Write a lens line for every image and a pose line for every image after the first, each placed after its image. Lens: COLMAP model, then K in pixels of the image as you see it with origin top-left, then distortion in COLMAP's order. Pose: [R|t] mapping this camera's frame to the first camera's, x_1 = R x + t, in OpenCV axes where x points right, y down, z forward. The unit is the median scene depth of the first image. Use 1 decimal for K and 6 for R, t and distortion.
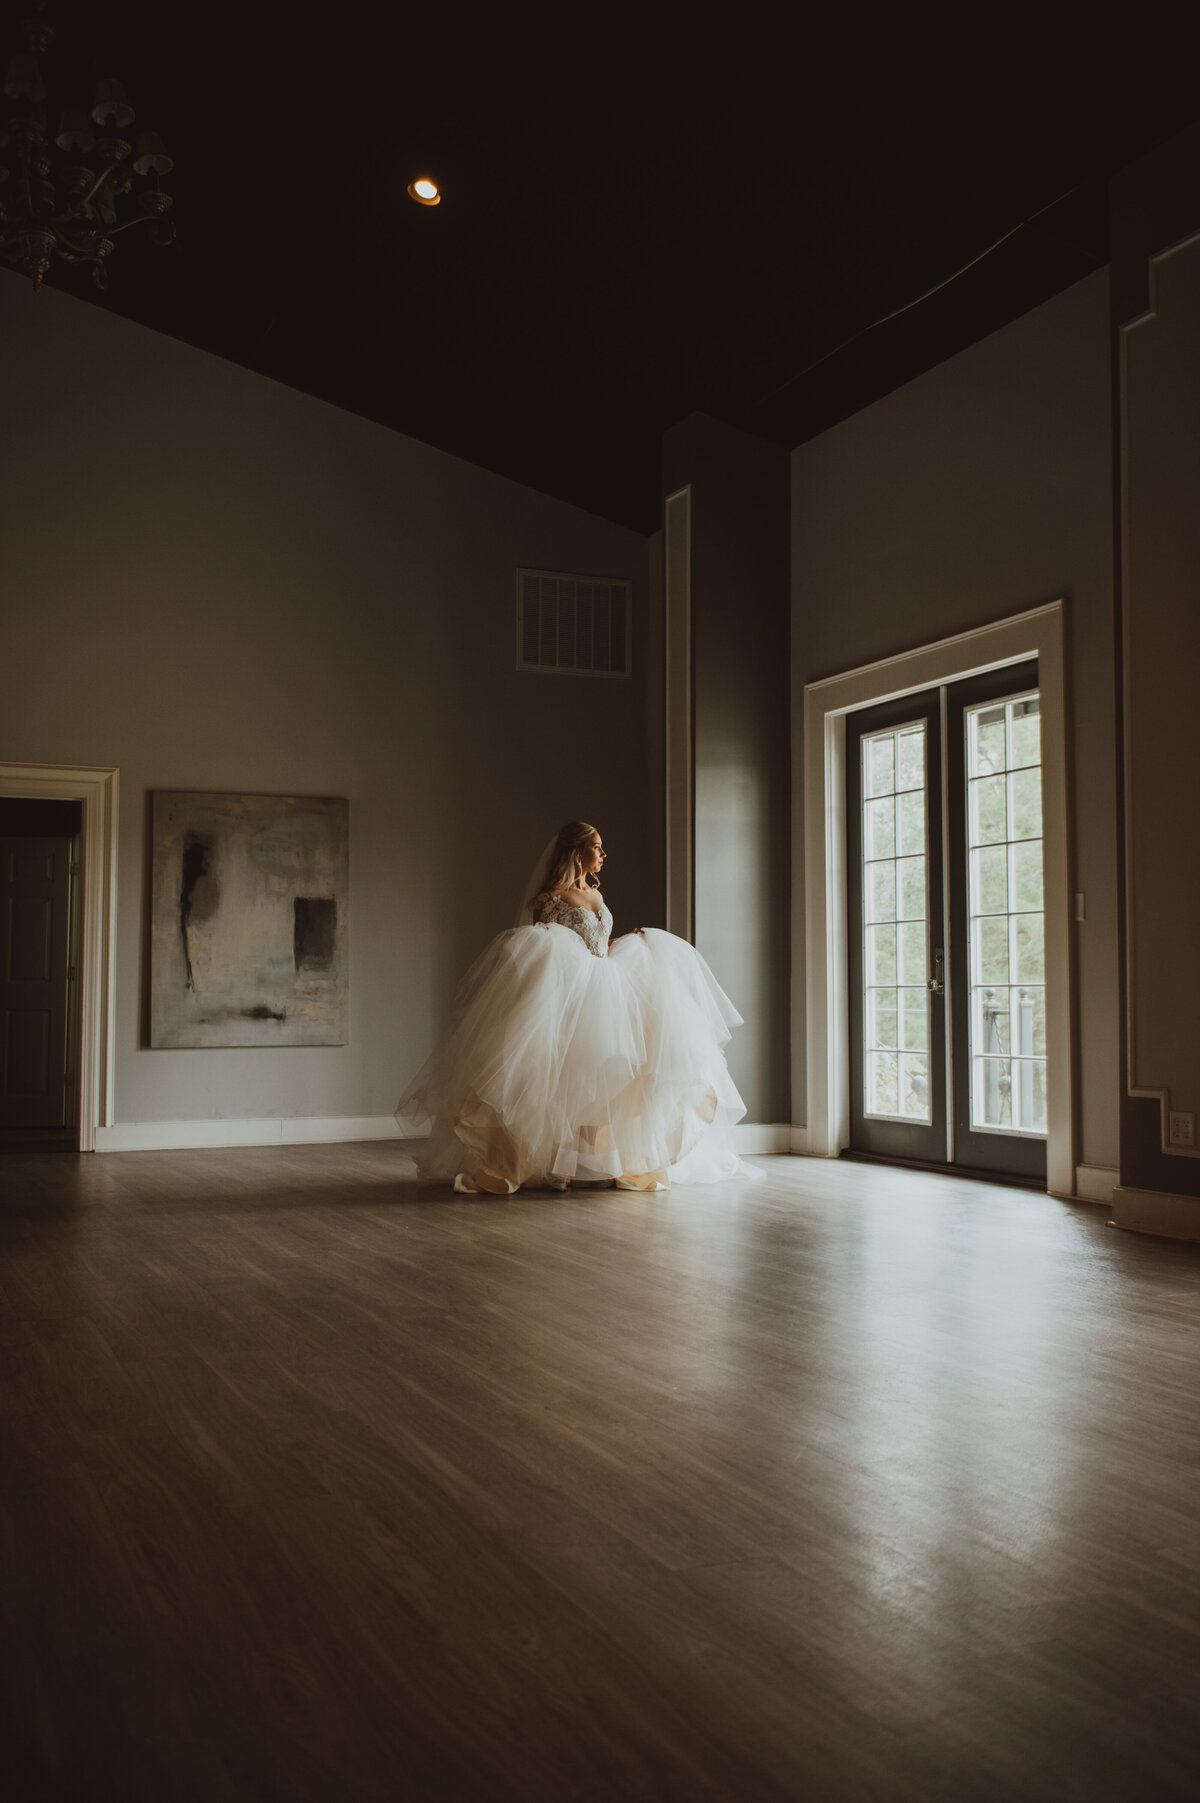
lens RADIAL K [[1618.6, 0, 600.0], [0, 1618.6, 901.5], [0, 0, 1]] dist [-0.012517, -0.016762]
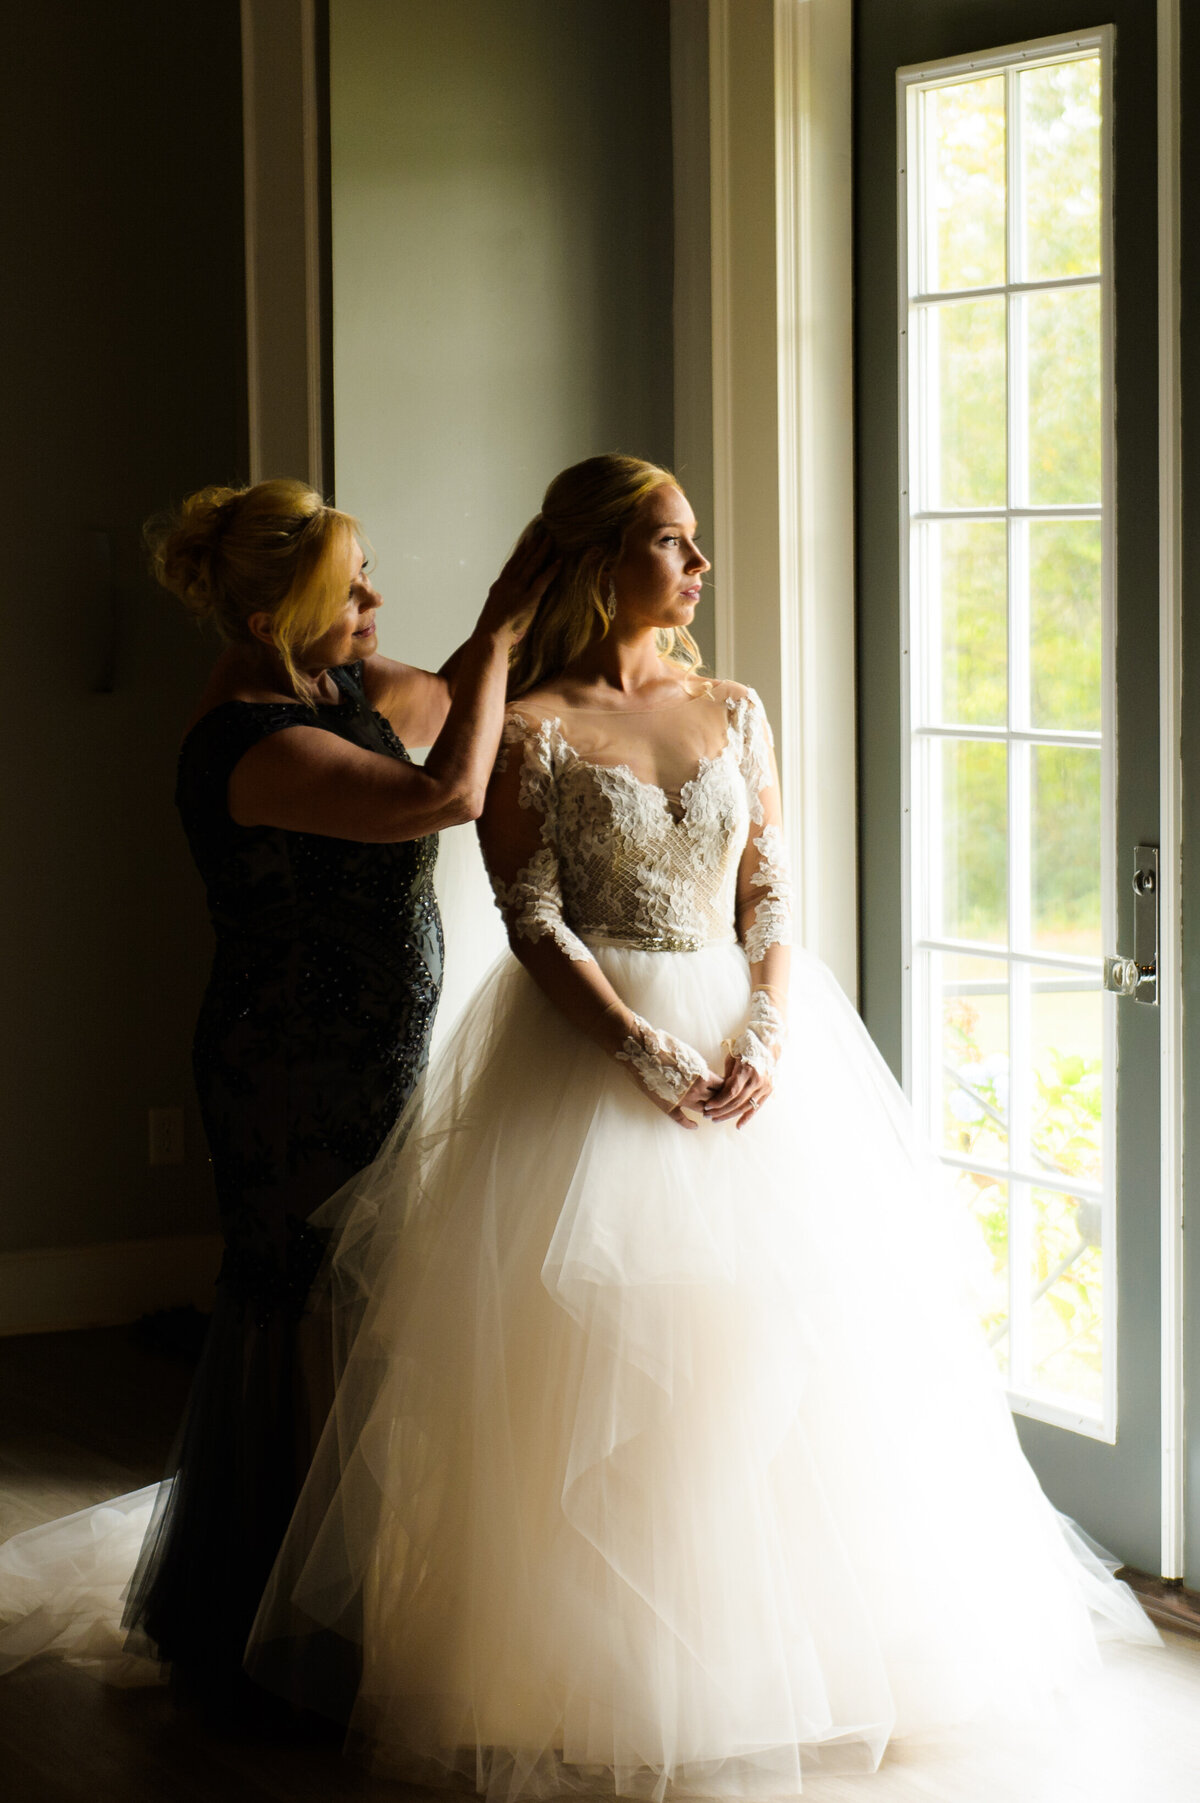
lens RADIAL K [[4353.6, 0, 662.4], [0, 4353.6, 898.7], [0, 0, 1]] dist [0.031522, -0.095905]
pose [[0.998385, -0.014546, 0.054918, 0.072574], [0.006873, 0.990490, 0.137410, -0.061780], [-0.056395, -0.136811, 0.988991, 0.210657]]
